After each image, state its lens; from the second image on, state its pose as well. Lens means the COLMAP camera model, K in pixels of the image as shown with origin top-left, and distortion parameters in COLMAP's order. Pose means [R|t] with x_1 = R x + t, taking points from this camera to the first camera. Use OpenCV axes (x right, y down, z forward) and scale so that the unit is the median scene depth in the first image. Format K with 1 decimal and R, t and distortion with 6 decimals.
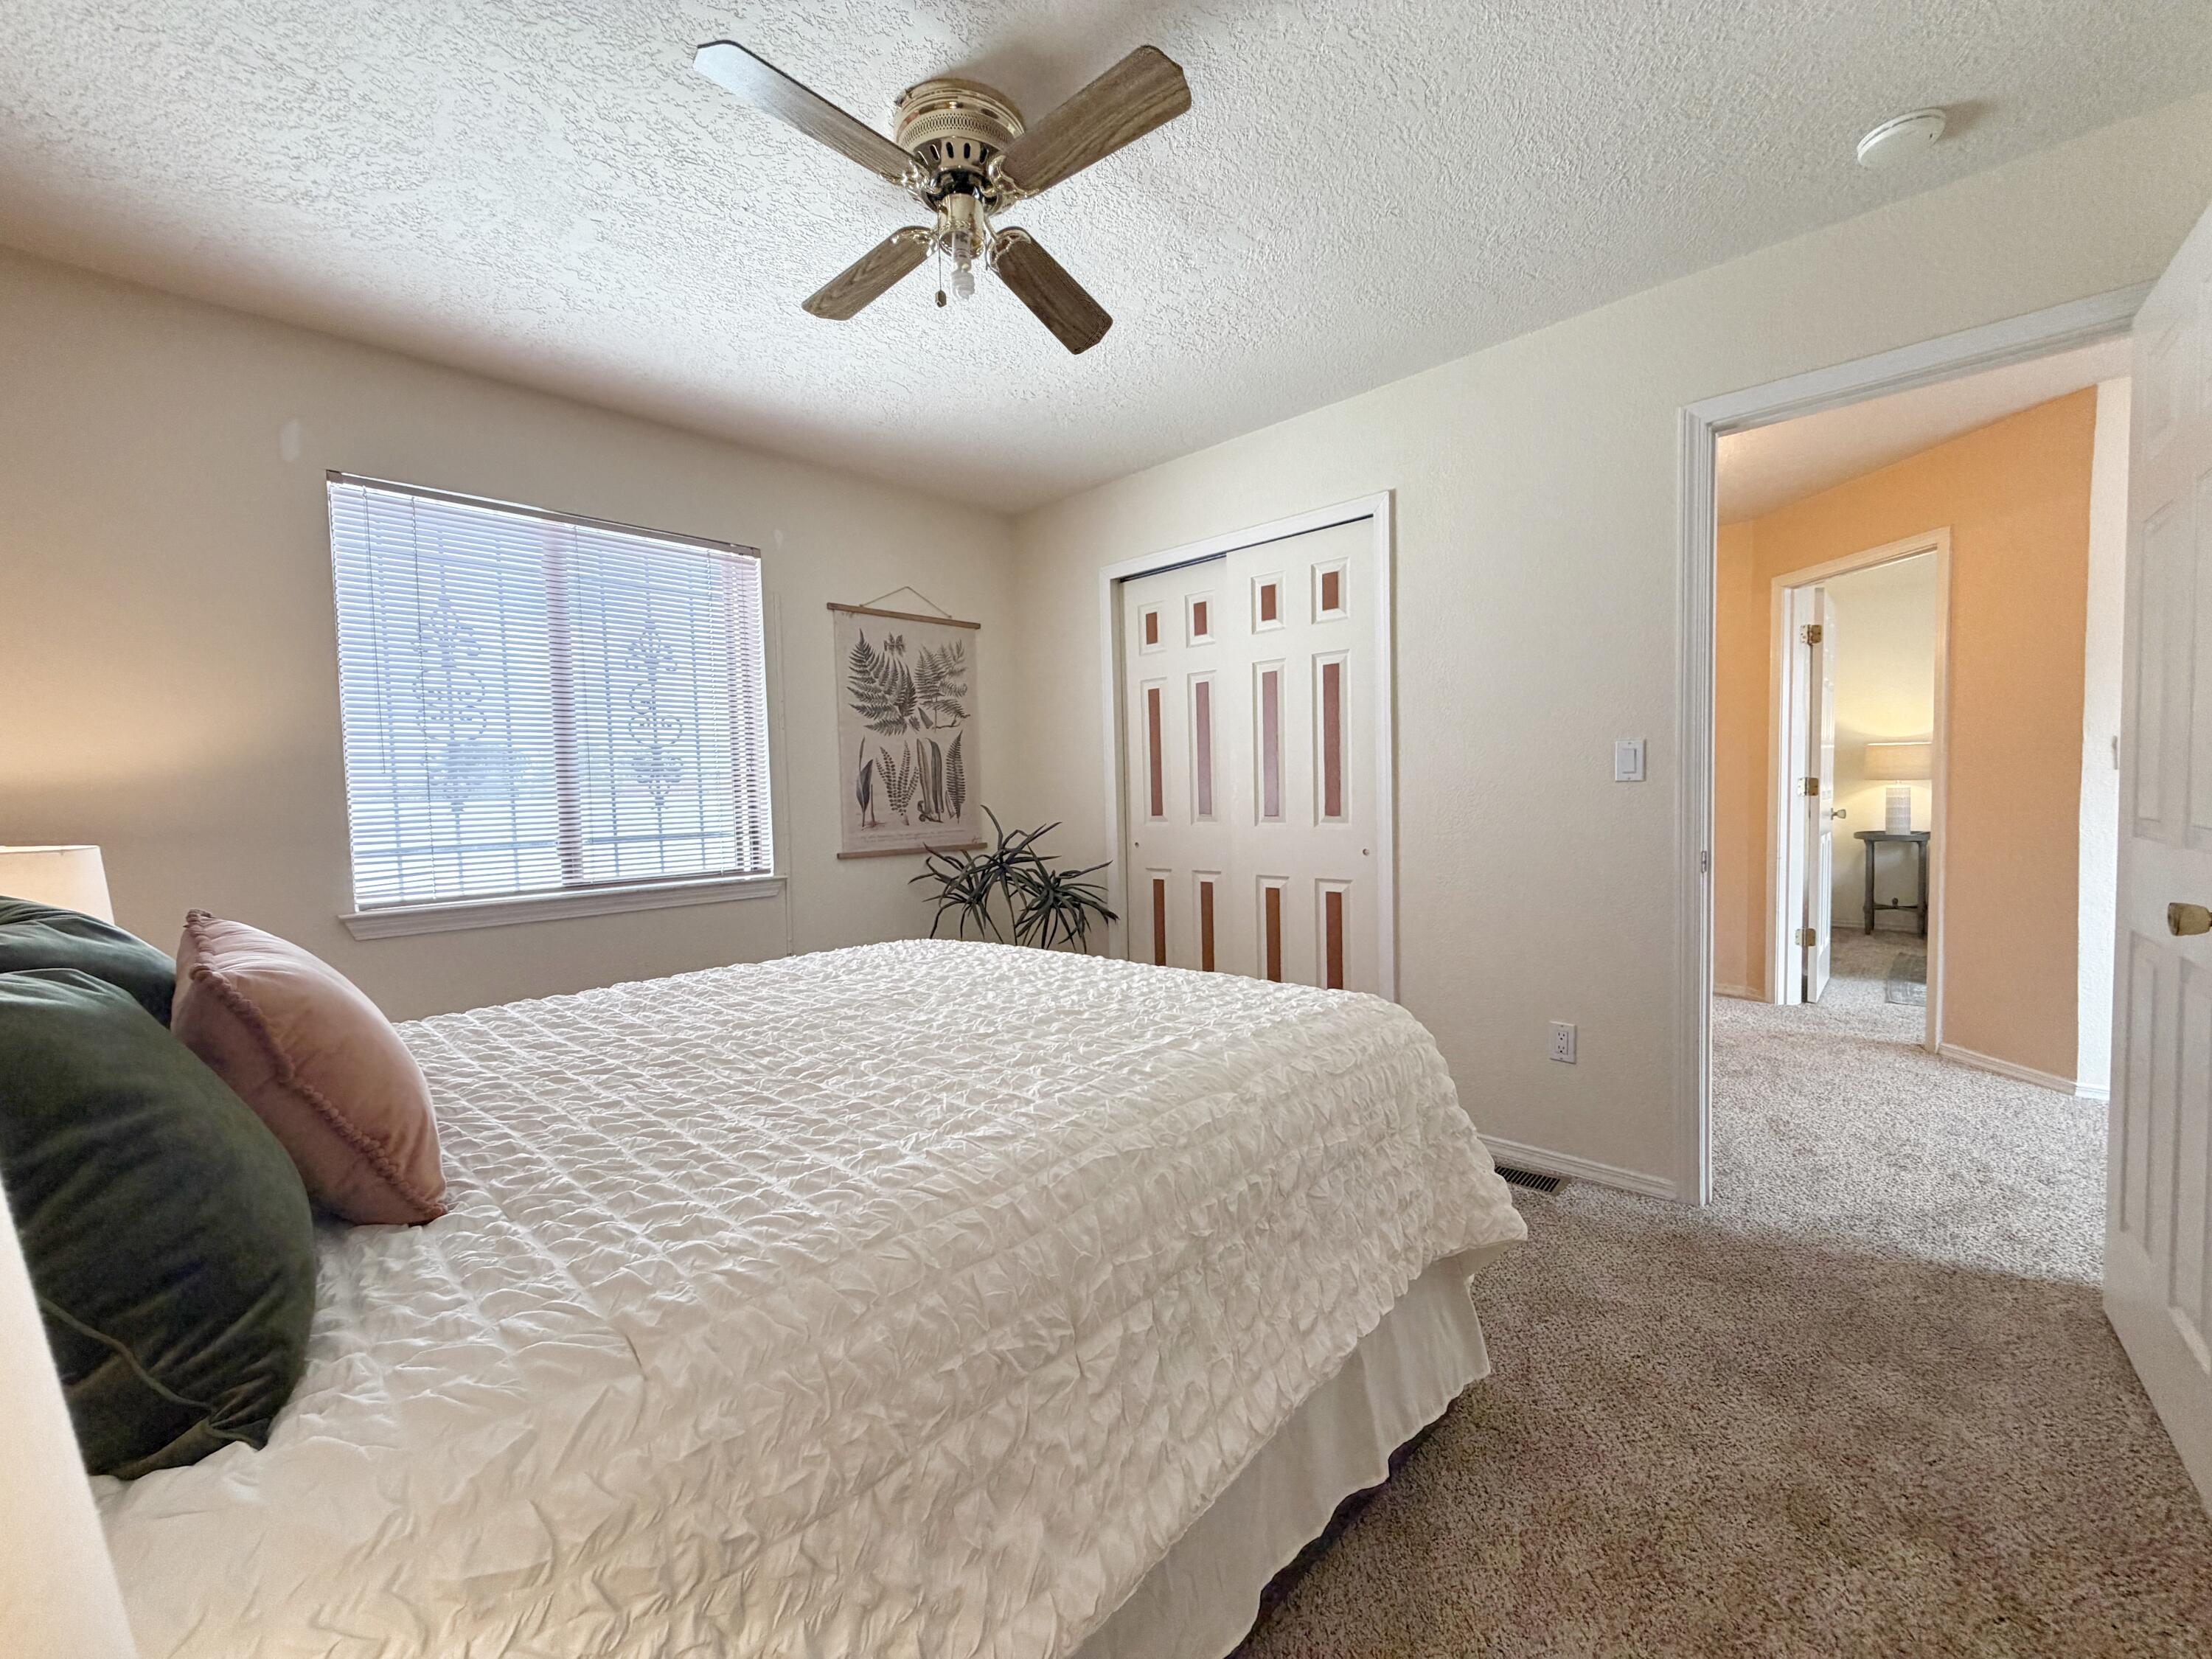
lens RADIAL K [[882.1, 0, 1098.1], [0, 882.1, 837.5], [0, 0, 1]] dist [-0.000838, 0.000375]
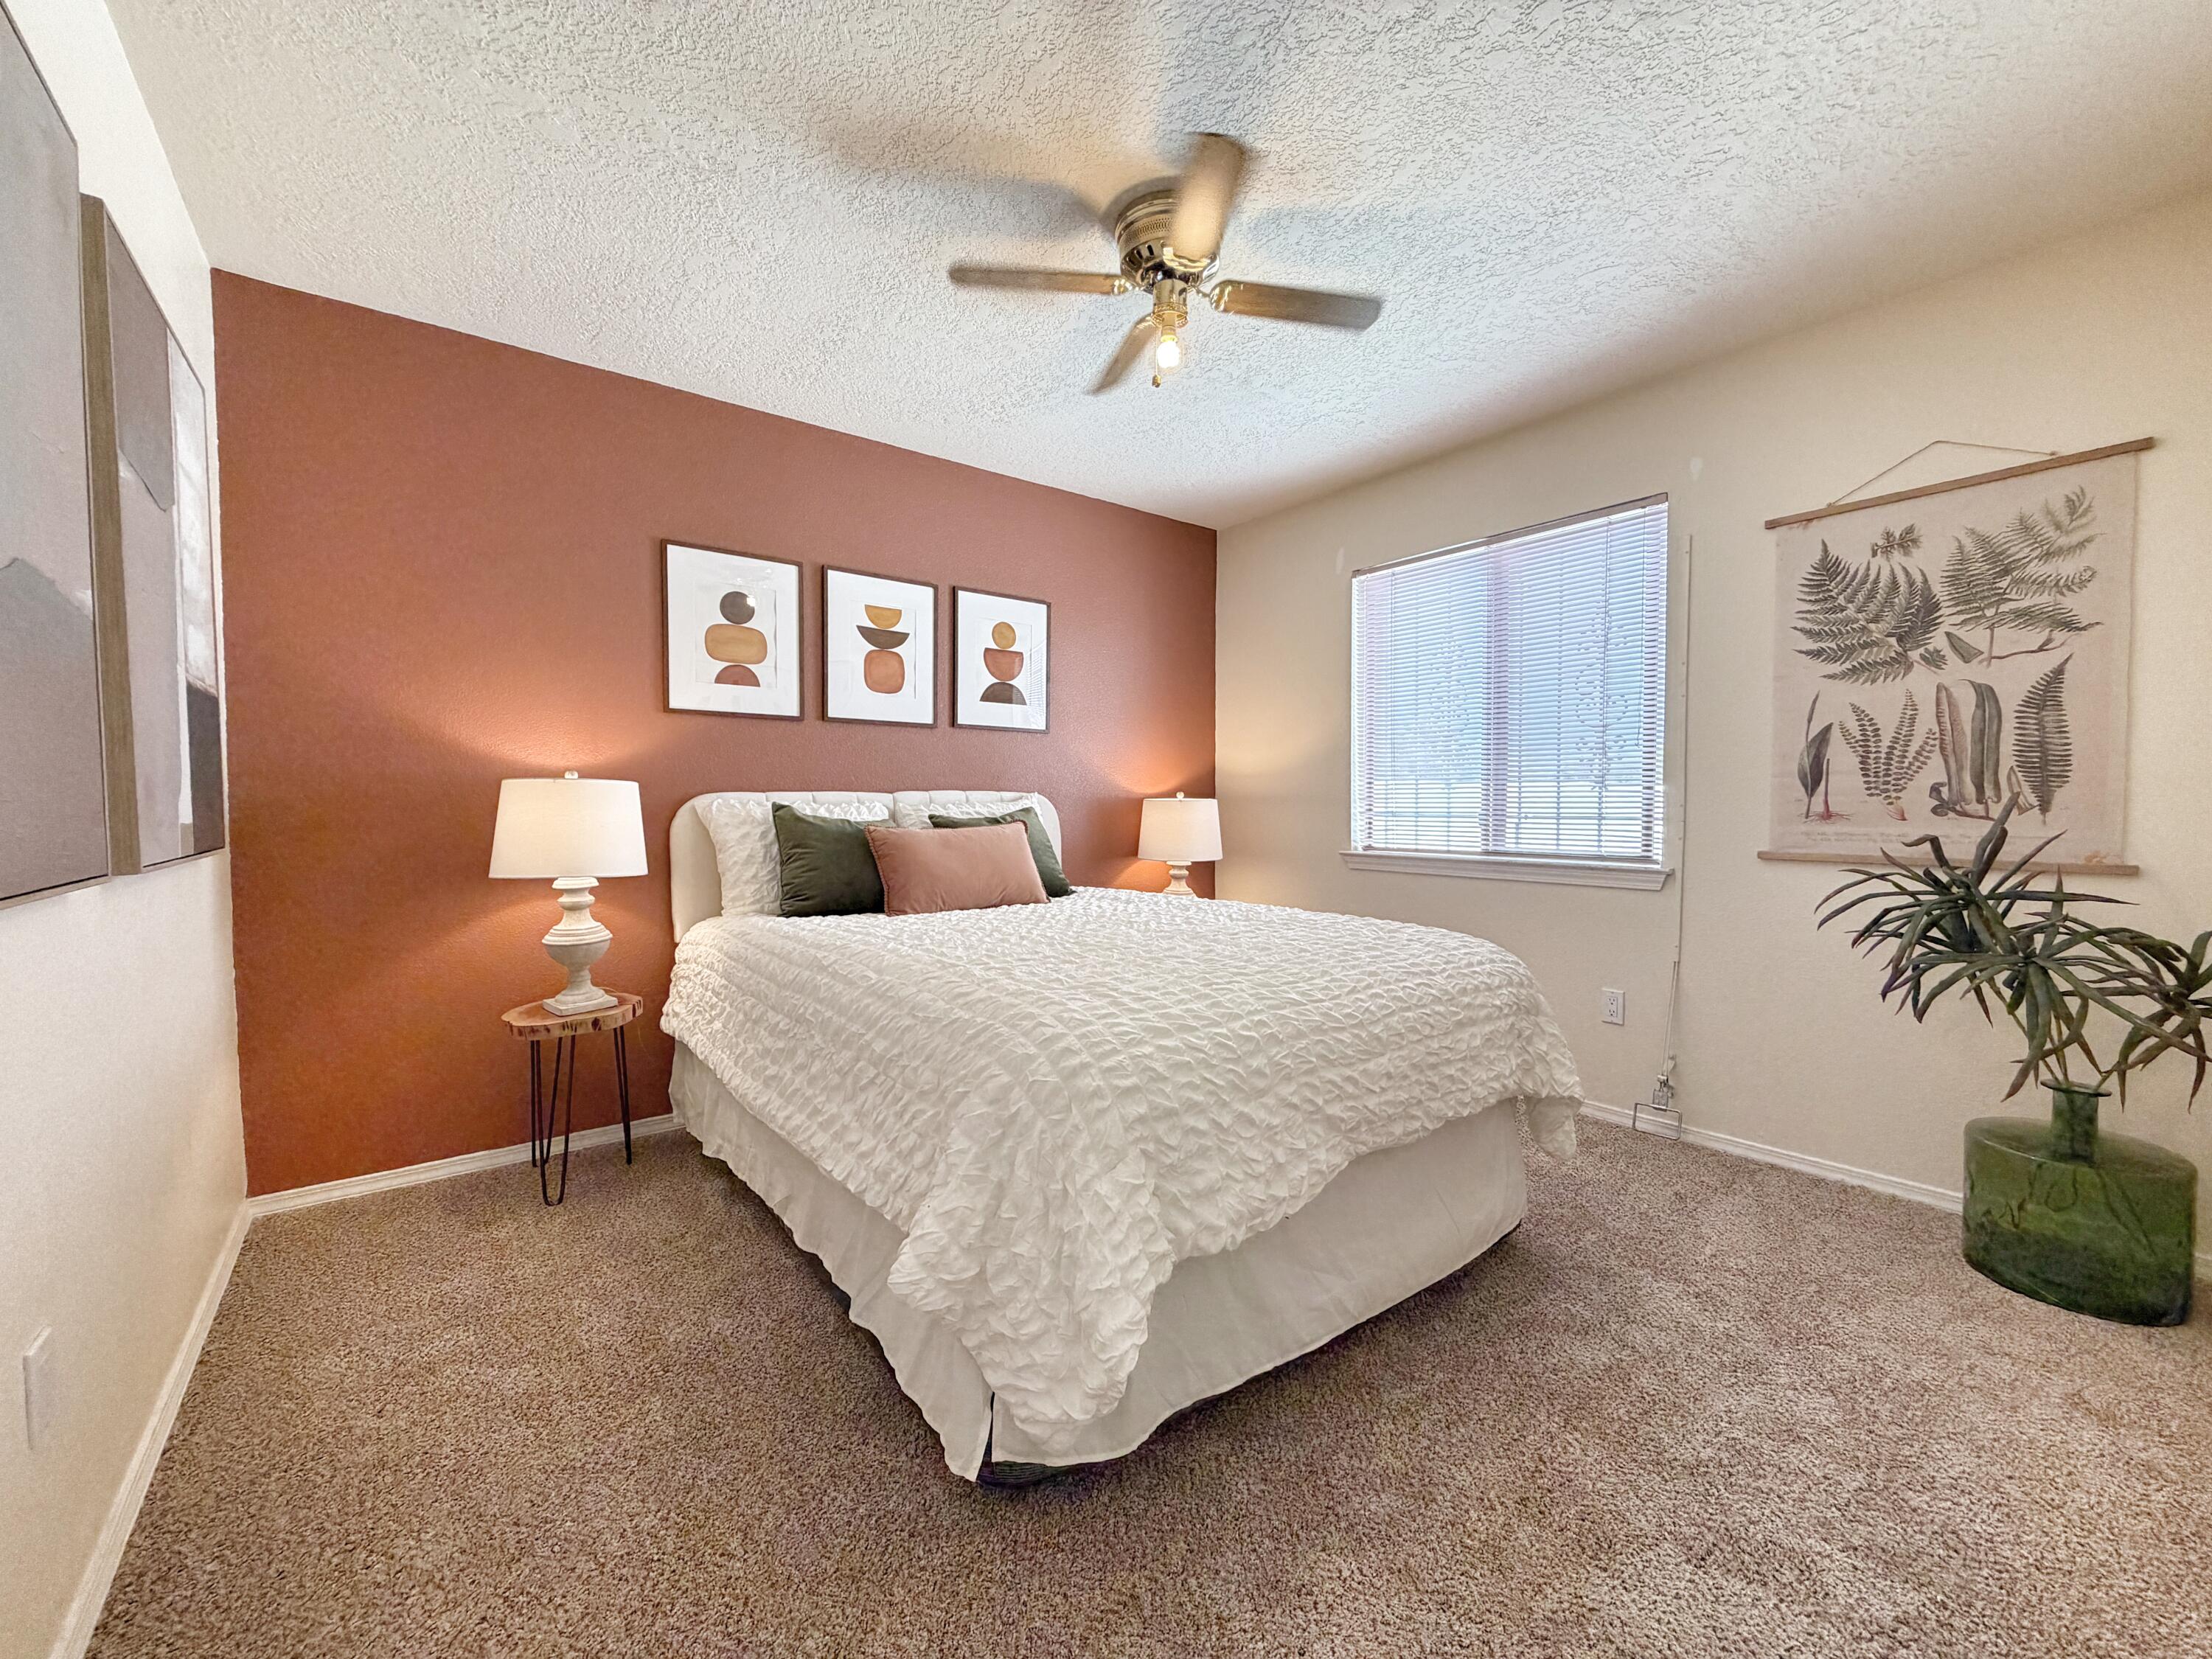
lens RADIAL K [[882.1, 0, 1092.0], [0, 882.1, 830.4], [0, 0, 1]] dist [-0.000838, 0.000375]
pose [[-0.148989, 0.068418, -0.986469, 0.515768], [-0.032113, 0.996743, 0.073980, -0.035603], [0.988317, 0.042700, -0.146306, 0.515385]]
